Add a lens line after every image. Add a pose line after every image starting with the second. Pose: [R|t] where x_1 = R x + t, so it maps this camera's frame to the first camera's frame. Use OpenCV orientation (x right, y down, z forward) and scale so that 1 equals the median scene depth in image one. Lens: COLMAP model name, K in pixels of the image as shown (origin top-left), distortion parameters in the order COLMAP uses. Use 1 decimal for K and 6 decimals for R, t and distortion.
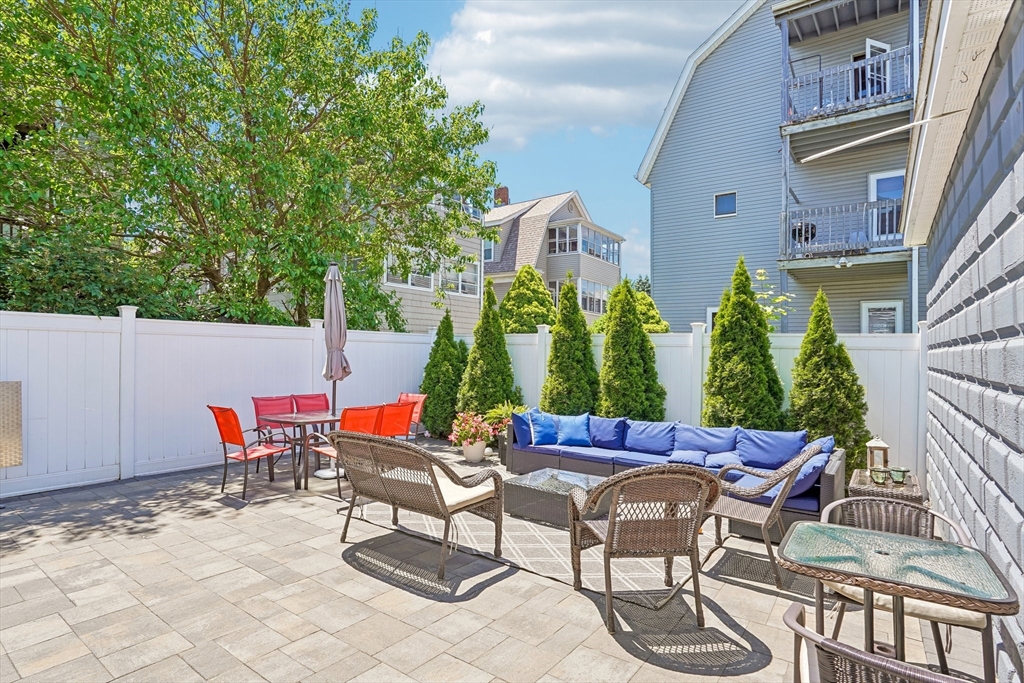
lens RADIAL K [[490.6, 0, 504.5], [0, 490.6, 347.6], [0, 0, 1]] dist [-0.053609, 0.013407]
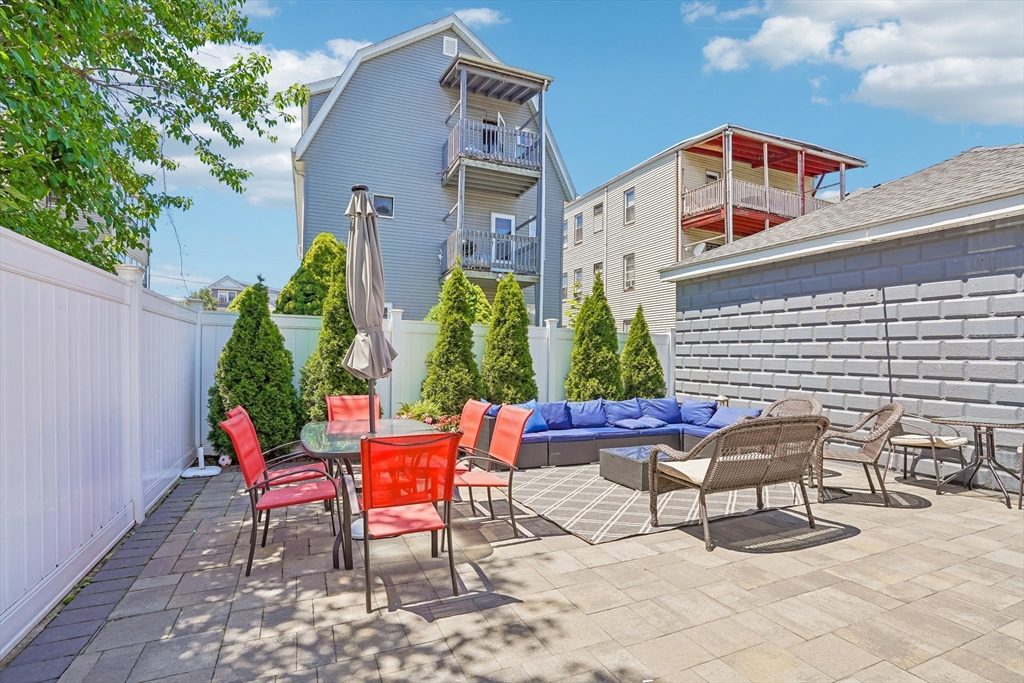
lens RADIAL K [[490.6, 0, 506.4], [0, 490.6, 345.5], [0, 0, 1]] dist [-0.053609, 0.013407]
pose [[0.528943, 0.012936, 0.848559, -1.022741], [-0.014384, 0.999877, -0.006277, 0.036869], [-0.848536, -0.008886, 0.529064, 0.691875]]
